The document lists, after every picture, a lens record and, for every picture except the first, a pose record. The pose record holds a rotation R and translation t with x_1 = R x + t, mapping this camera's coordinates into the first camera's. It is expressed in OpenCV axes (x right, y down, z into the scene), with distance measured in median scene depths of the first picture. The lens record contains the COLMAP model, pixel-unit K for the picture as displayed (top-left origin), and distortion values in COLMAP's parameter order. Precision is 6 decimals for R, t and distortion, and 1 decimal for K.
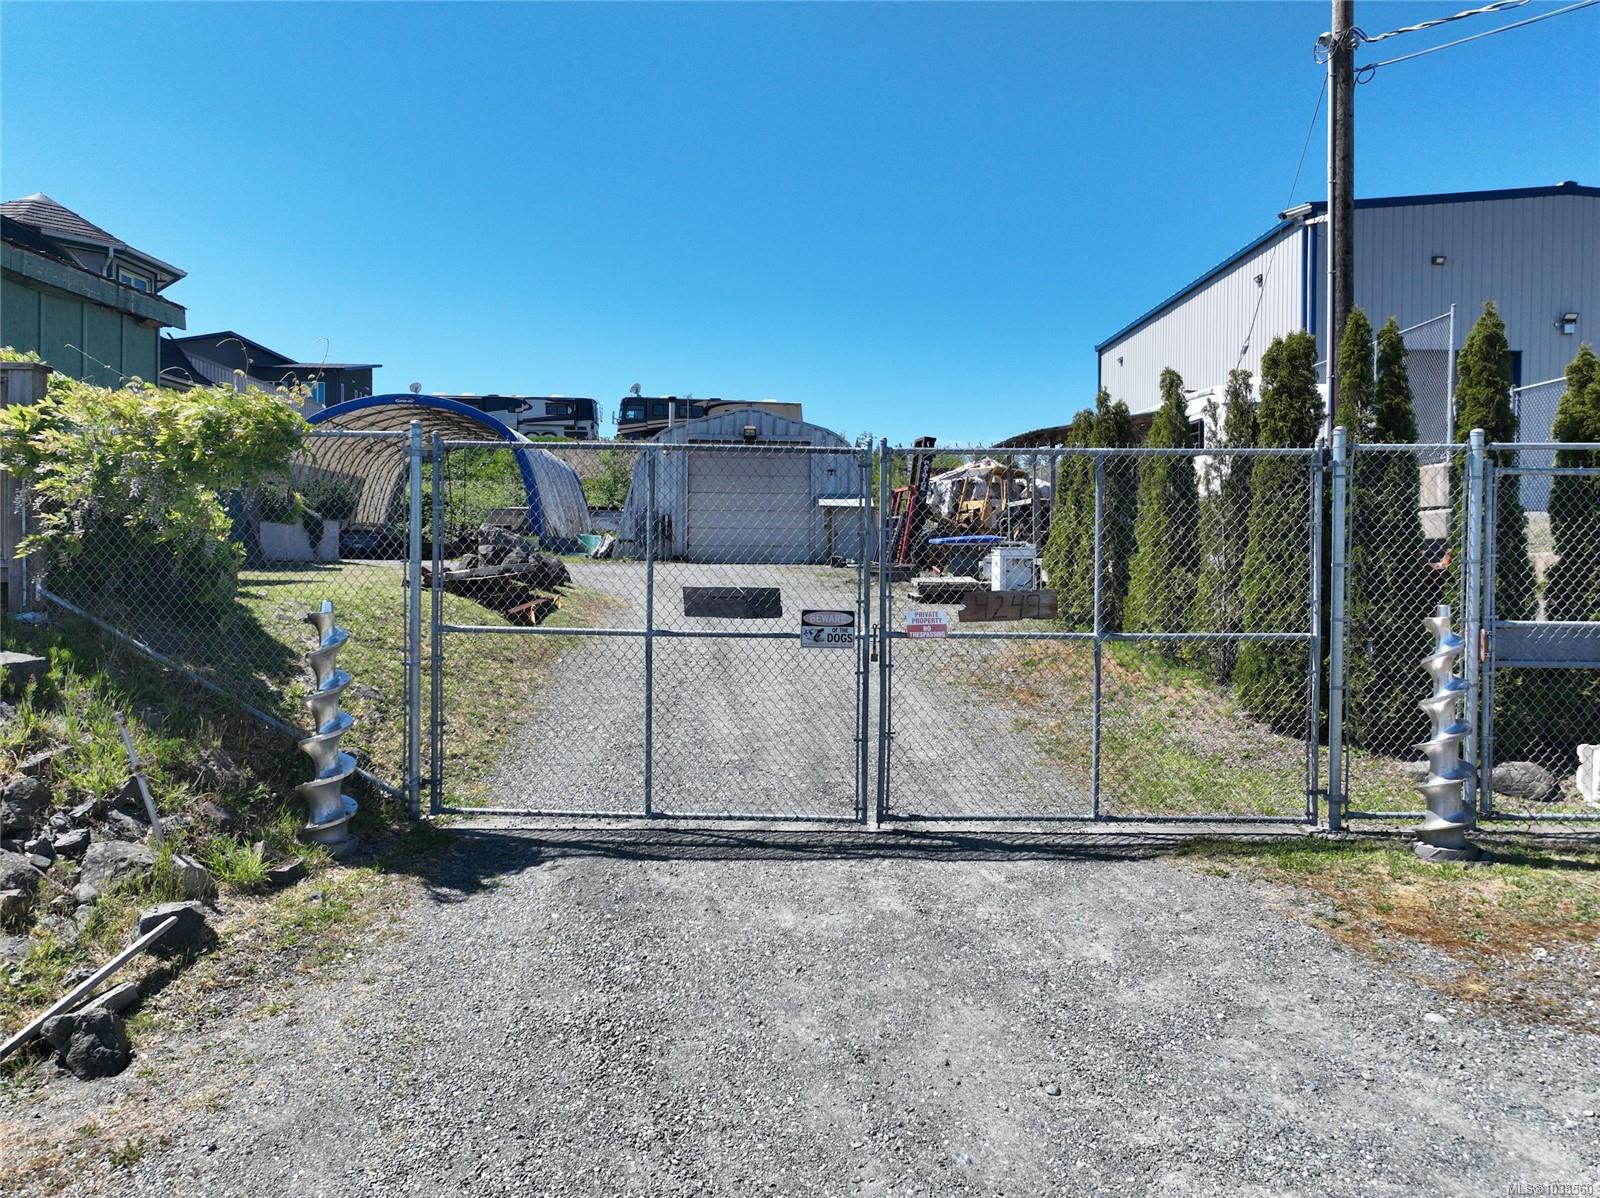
lens RADIAL K [[1142.5, 0, 802.4], [0, 1142.5, 596.2], [0, 0, 1]] dist [-0.001609, 0.001330]
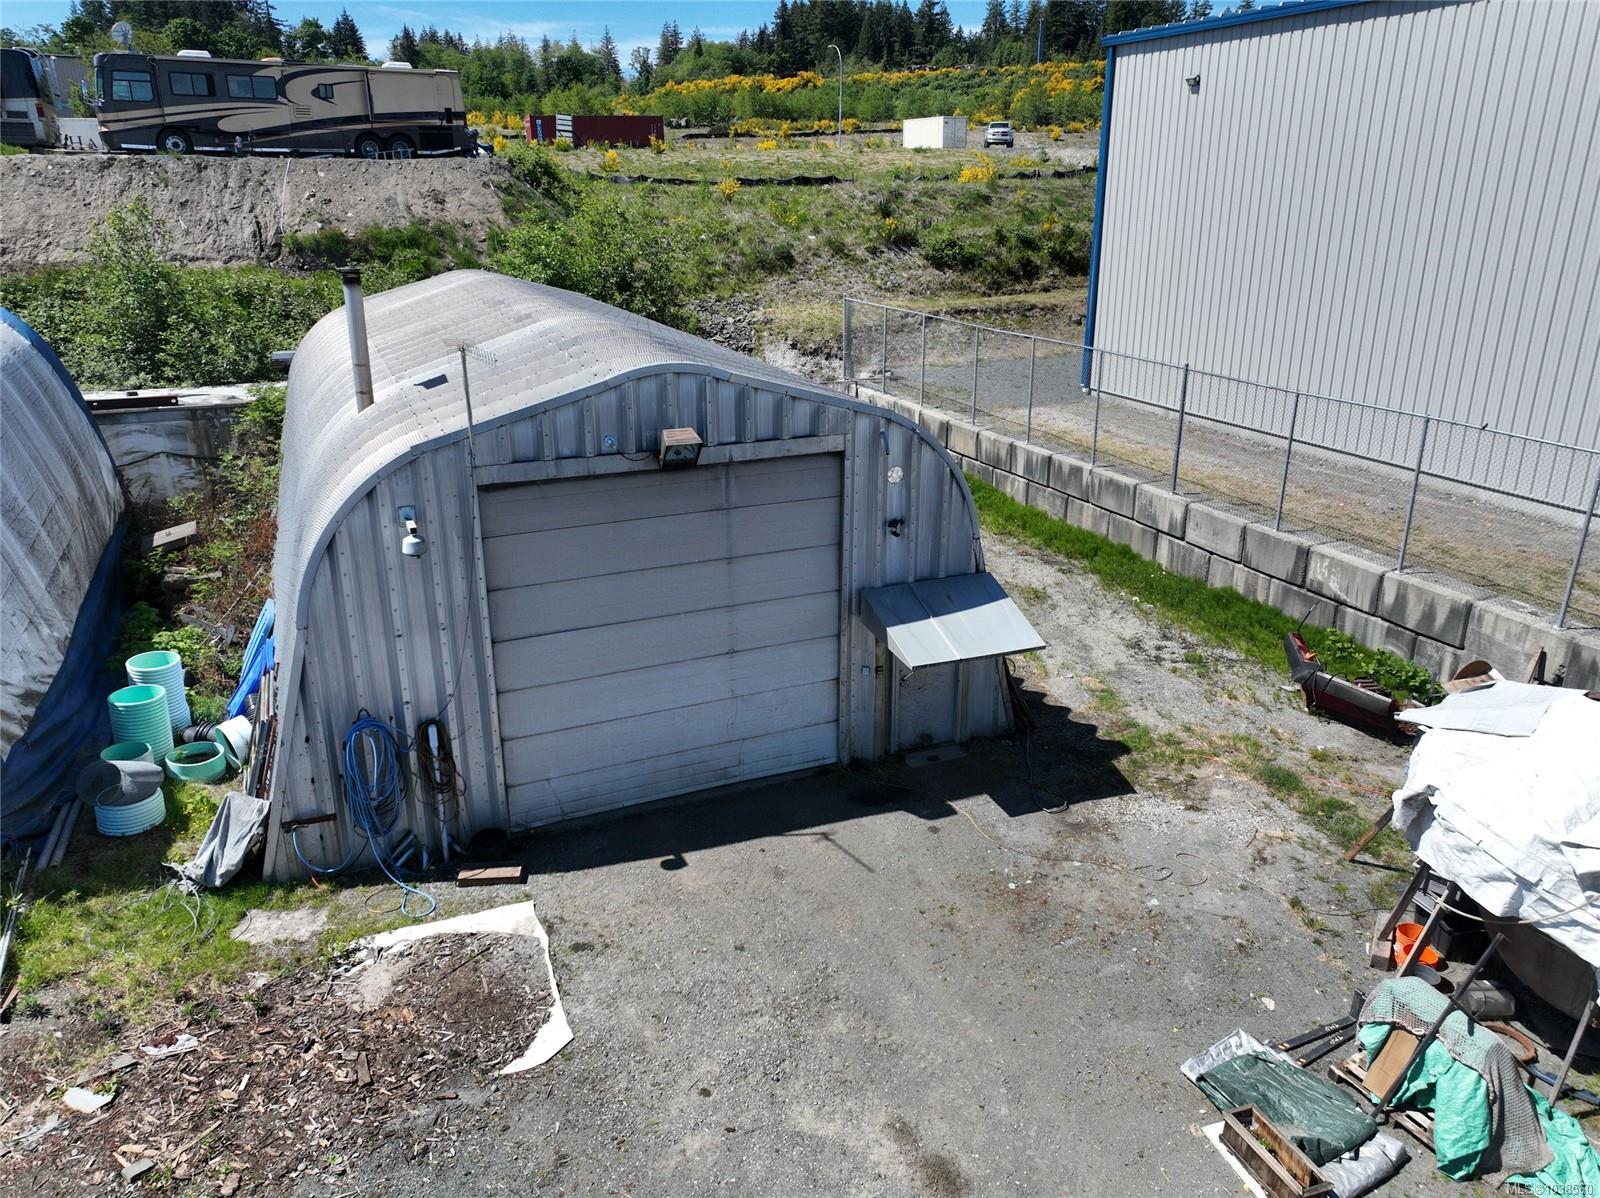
lens RADIAL K [[1142.5, 0, 801.0], [0, 1142.5, 600.6], [0, 0, 1]] dist [-0.001609, 0.001330]
pose [[0.934204, -0.128066, 0.332960, -0.123909], [0.012544, 0.944557, 0.328107, -0.204740], [-0.356519, -0.302342, 0.884015, 0.692685]]
